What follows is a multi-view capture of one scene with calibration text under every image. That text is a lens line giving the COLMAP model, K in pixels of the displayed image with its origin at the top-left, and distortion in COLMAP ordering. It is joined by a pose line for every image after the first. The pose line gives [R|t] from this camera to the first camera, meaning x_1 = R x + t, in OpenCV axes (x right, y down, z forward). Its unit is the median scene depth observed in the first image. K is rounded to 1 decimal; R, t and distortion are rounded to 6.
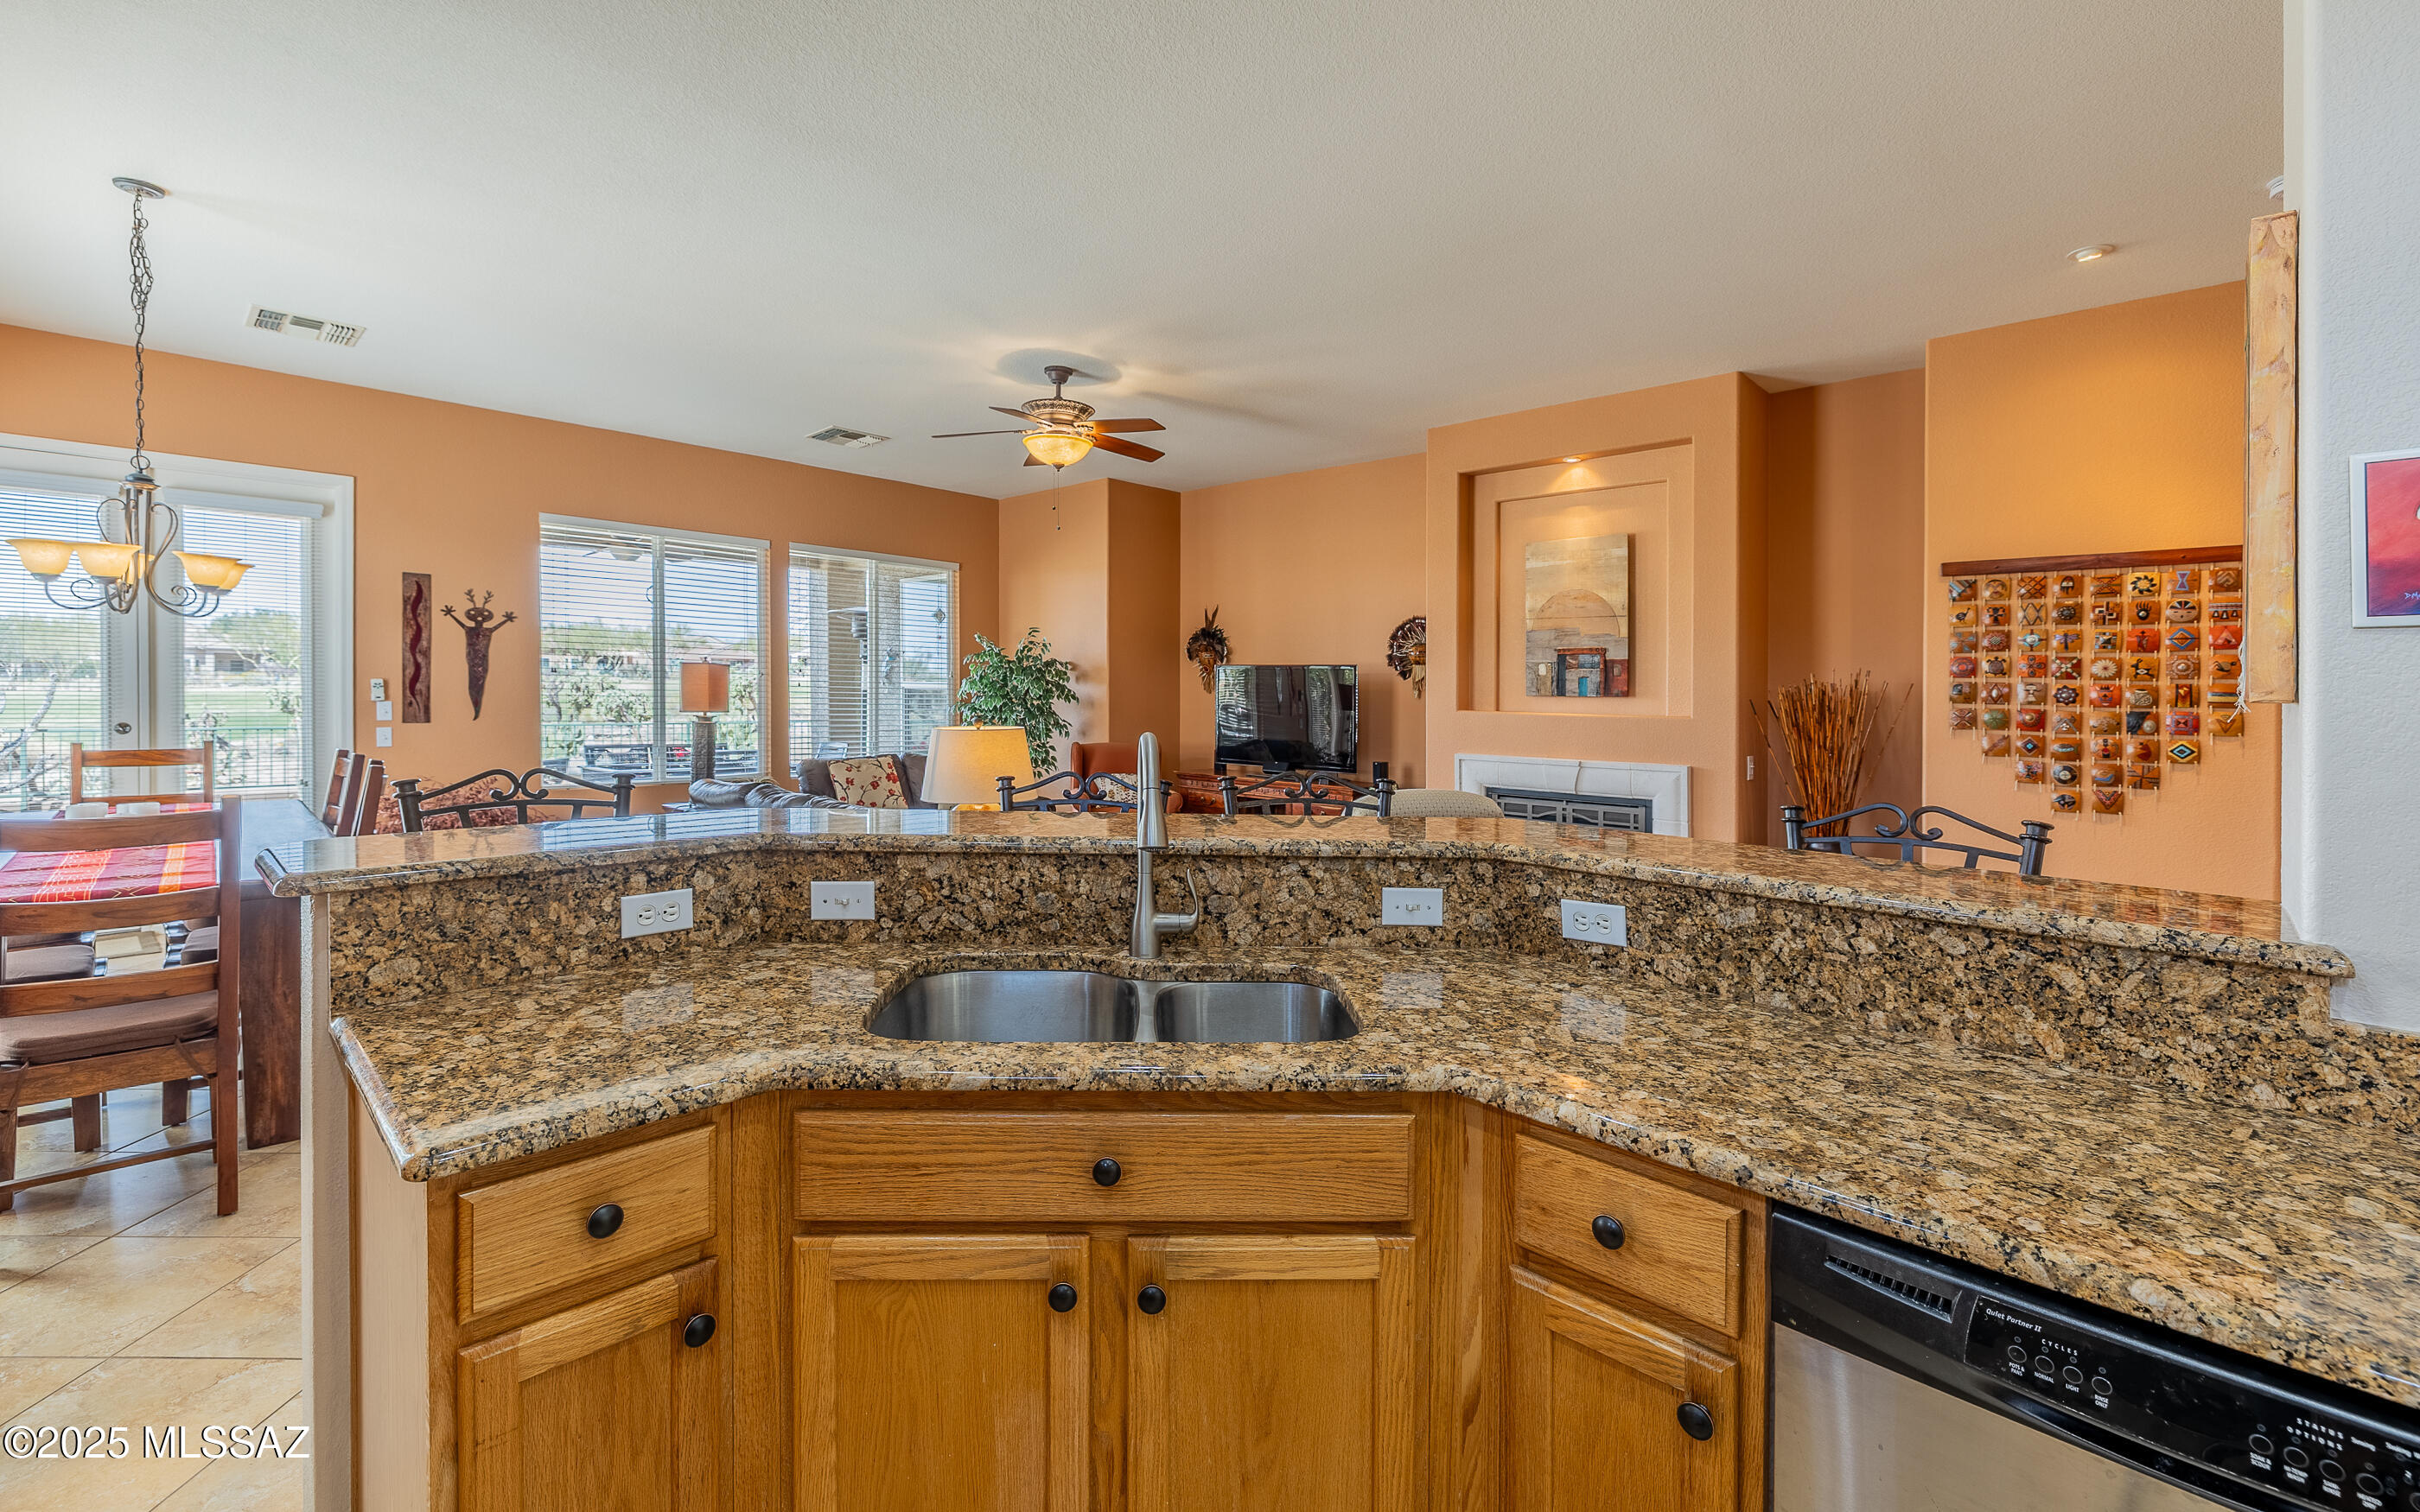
lens RADIAL K [[1047.7, 0, 1198.4], [0, 1047.7, 680.1], [0, 0, 1]] dist [0.001465, -0.000108]
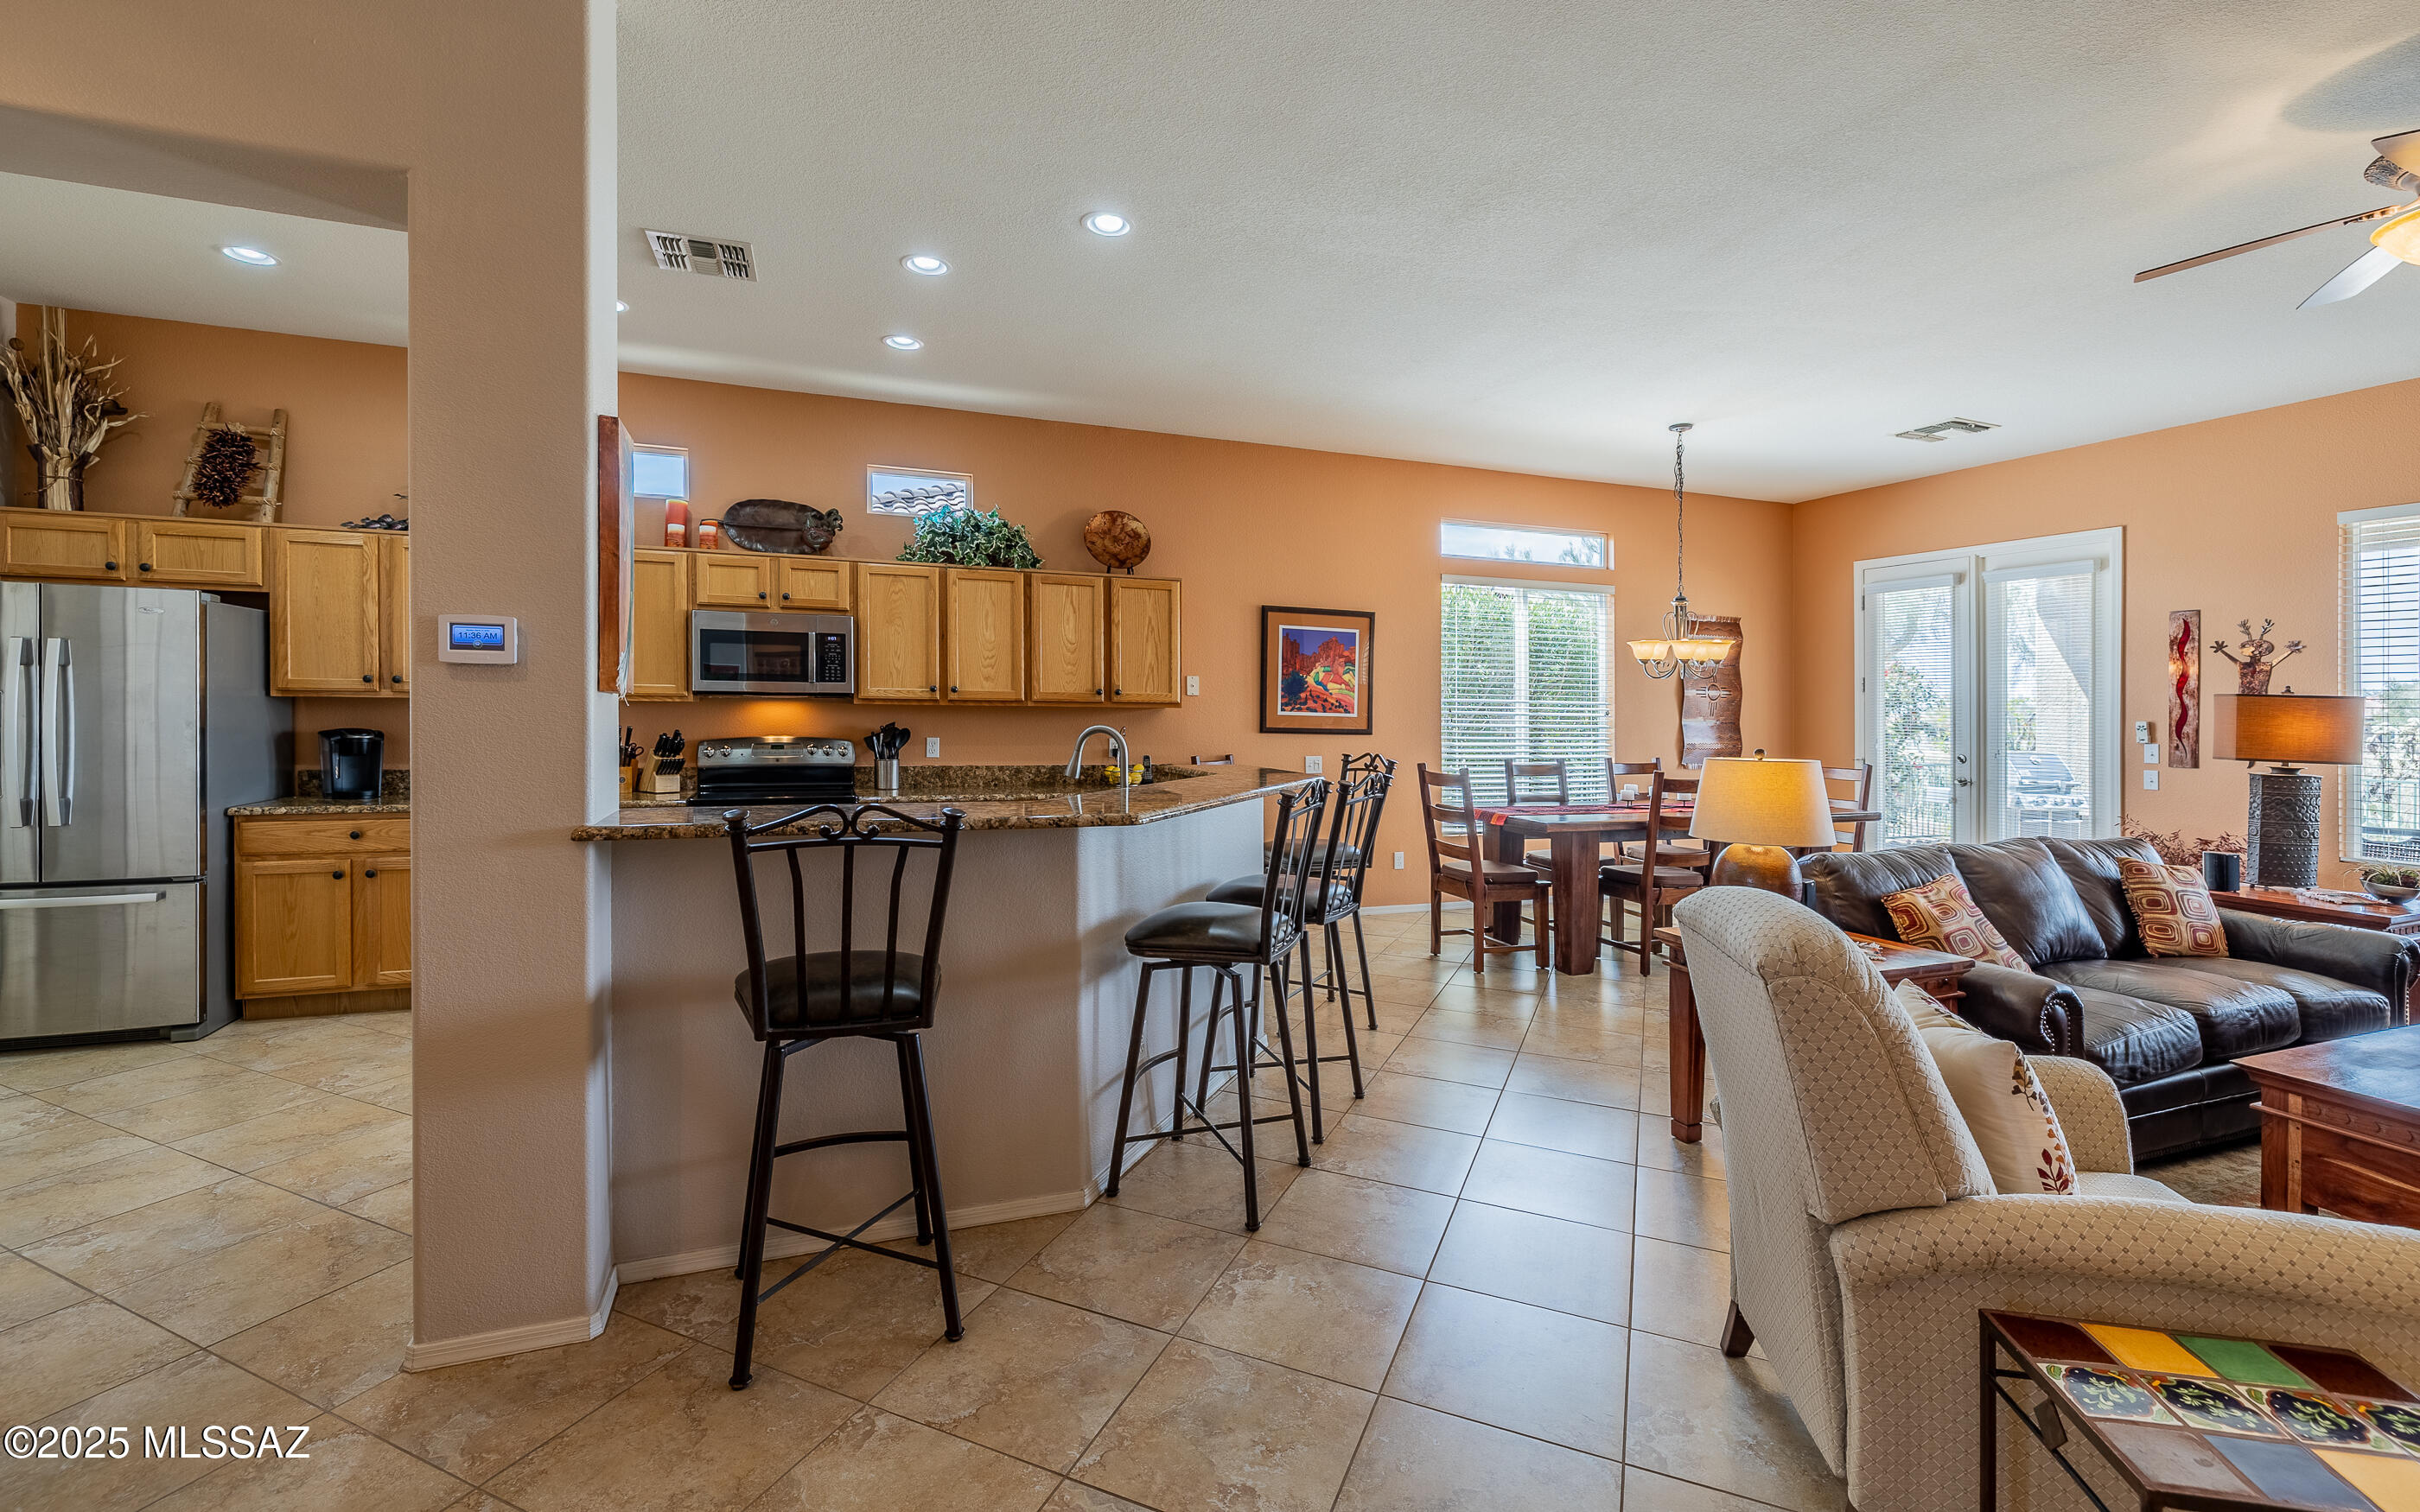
lens RADIAL K [[1032.9, 0, 1200.8], [0, 1032.9, 712.5], [0, 0, 1]] dist [-0.002151, 0.000266]
pose [[-0.424819, -0.017898, -0.905101, 0.481515], [-0.010053, 0.999836, -0.015053, 0.013752], [0.905223, 0.002704, -0.424929, 0.583038]]
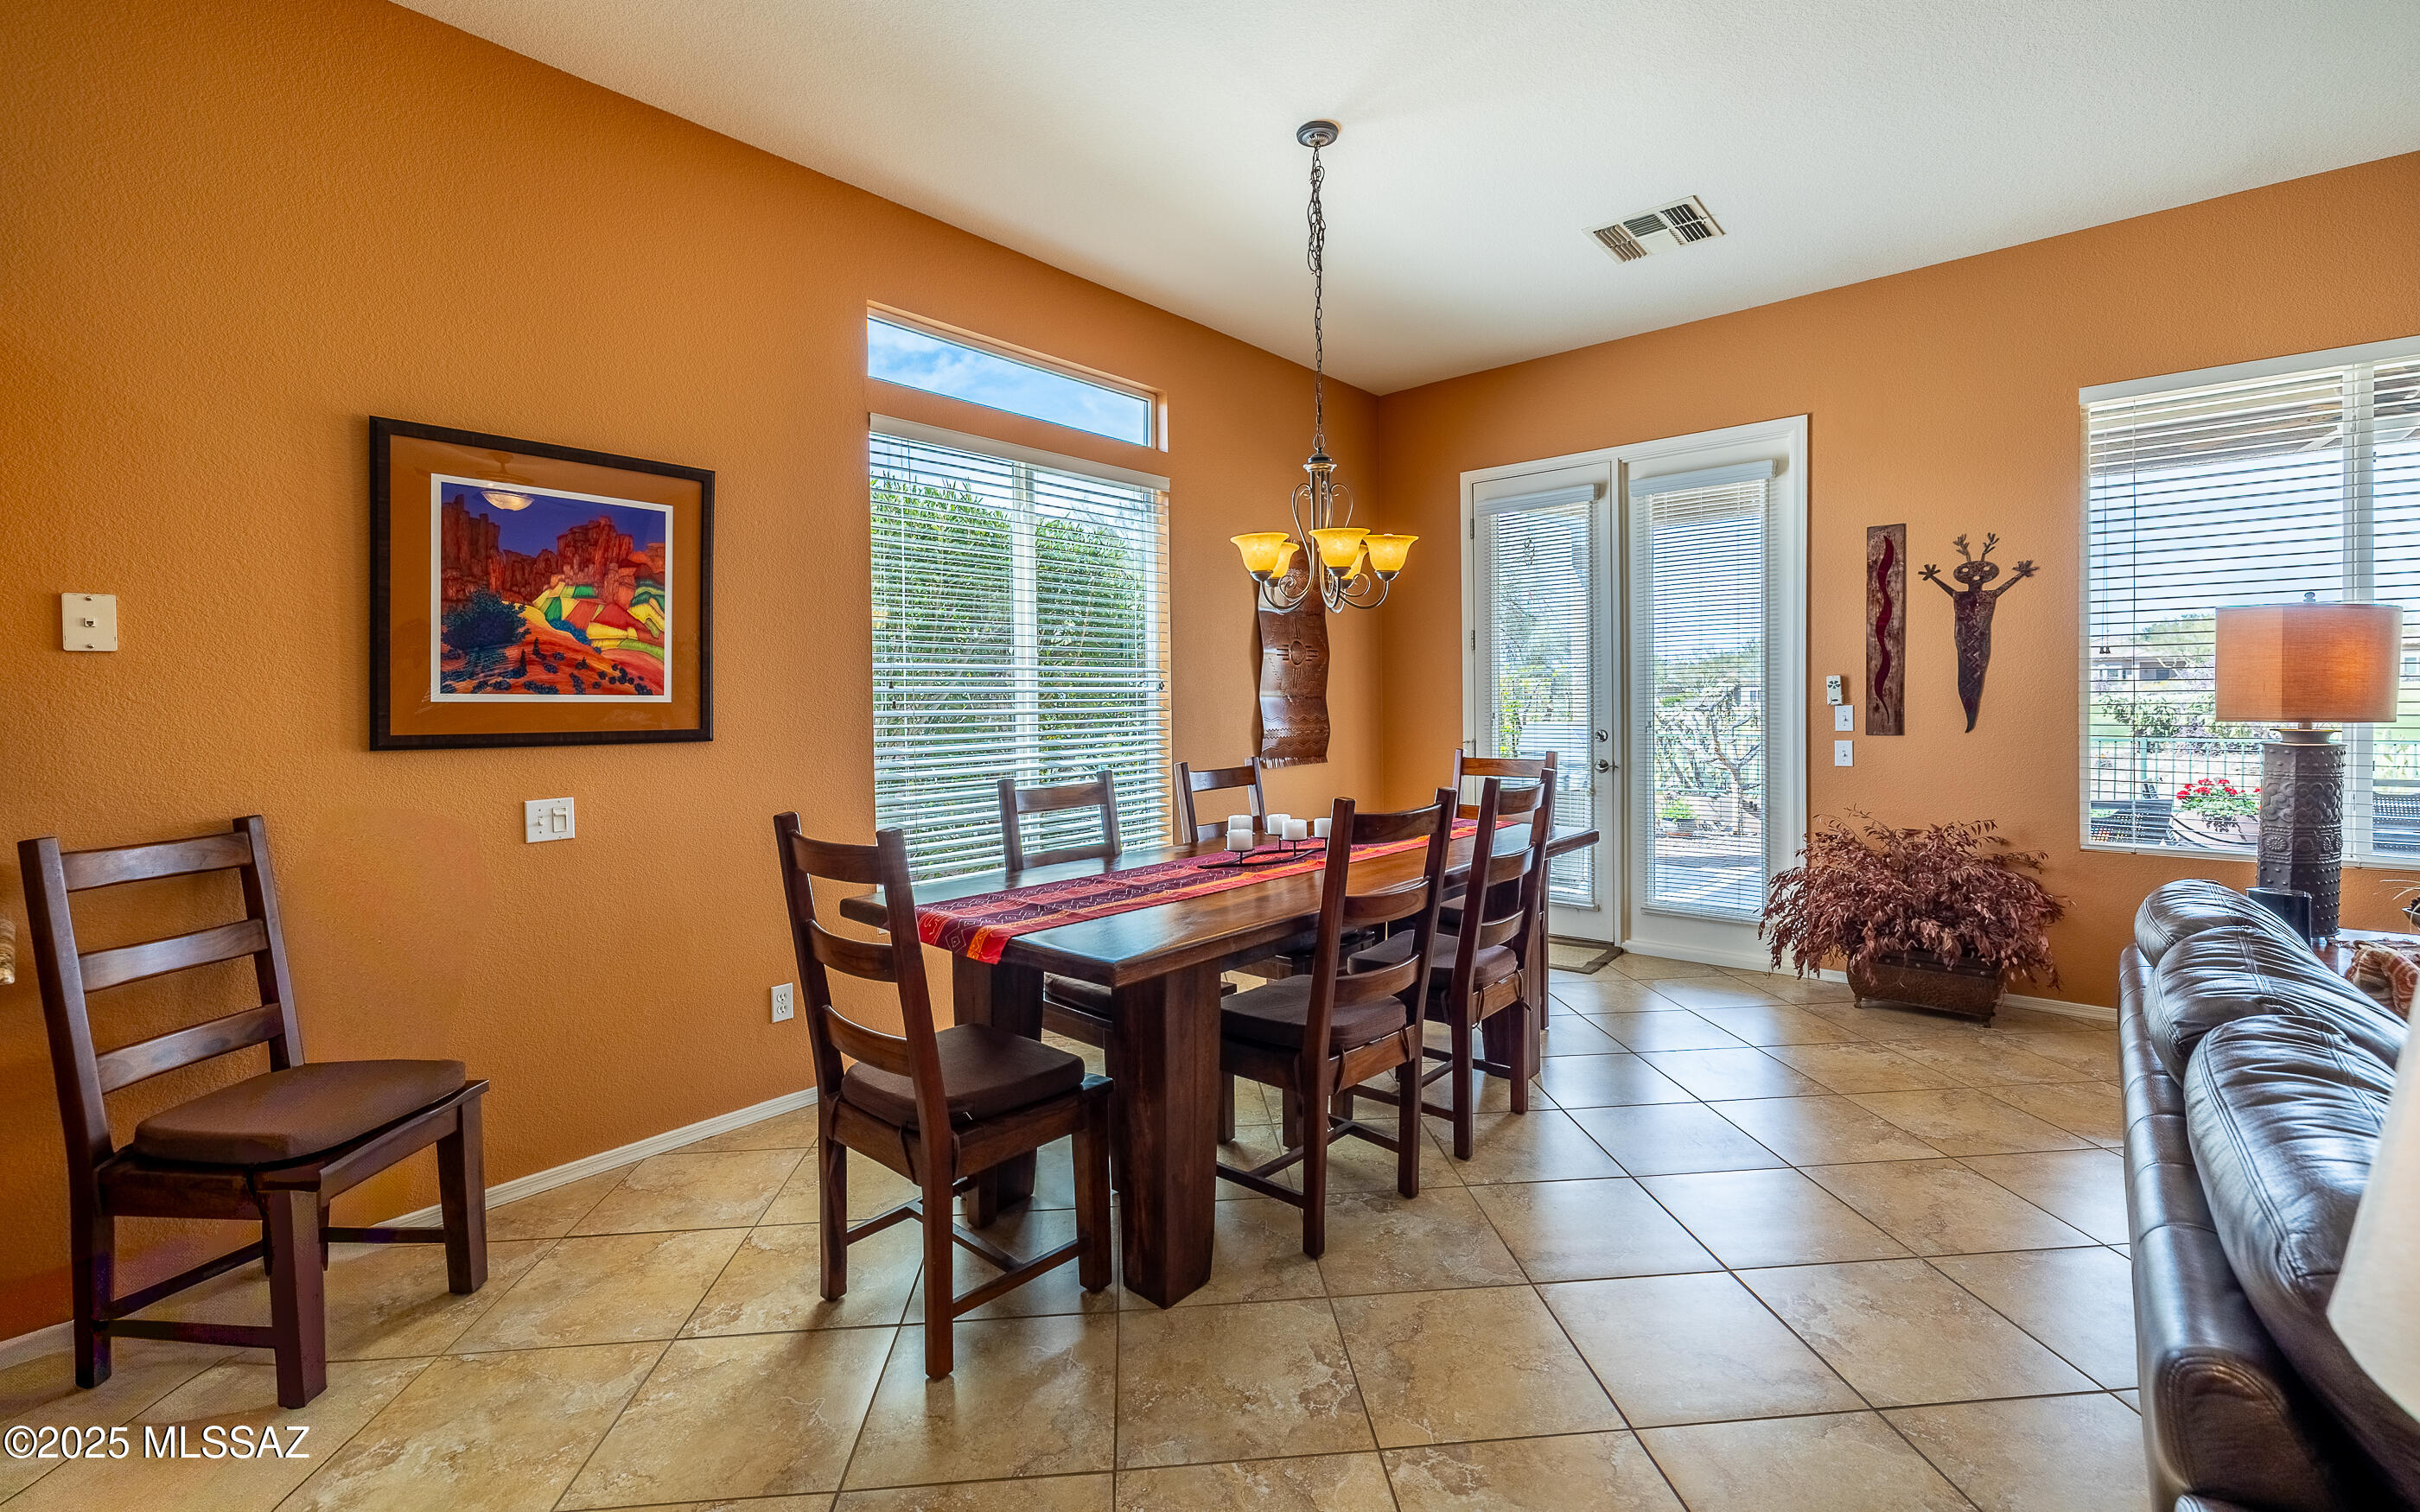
lens RADIAL K [[1033.7, 0, 1228.2], [0, 1033.7, 713.8], [0, 0, 1]] dist [-0.002641, 0.000010]
pose [[0.056706, -0.004114, -0.998382, -0.066493], [0.029281, 0.999568, -0.002456, 0.014905], [0.997961, -0.029094, 0.056802, 0.504732]]
